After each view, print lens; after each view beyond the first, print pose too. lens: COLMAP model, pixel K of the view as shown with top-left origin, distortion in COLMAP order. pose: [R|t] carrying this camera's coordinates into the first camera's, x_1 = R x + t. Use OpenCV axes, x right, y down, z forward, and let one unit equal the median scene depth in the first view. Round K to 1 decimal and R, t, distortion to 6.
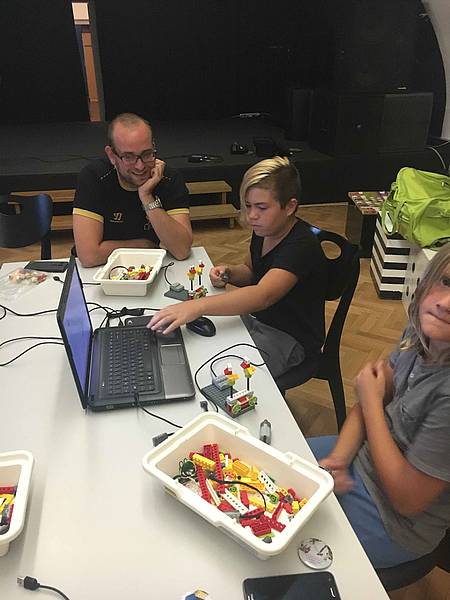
lens RADIAL K [[507.2, 0, 226.0], [0, 507.2, 301.7], [0, 0, 1]] dist [0.028471, -0.038415]
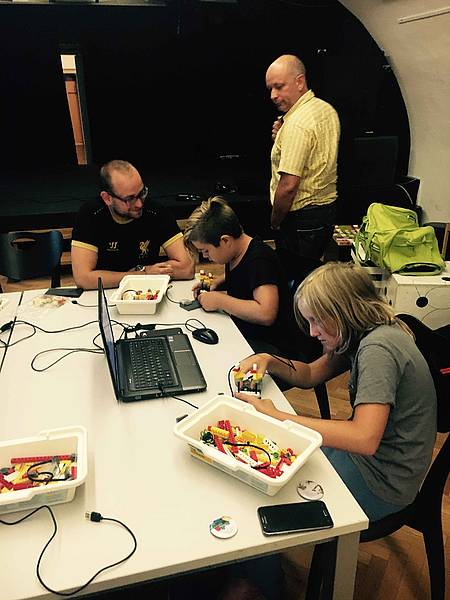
lens RADIAL K [[507.2, 0, 223.9], [0, 507.2, 298.7], [0, 0, 1]] dist [0.028471, -0.038415]
pose [[0.999203, -0.020652, 0.034152, -0.039515], [0.023232, 0.996763, -0.076963, 0.046310], [-0.032452, 0.077695, 0.996449, -0.163739]]
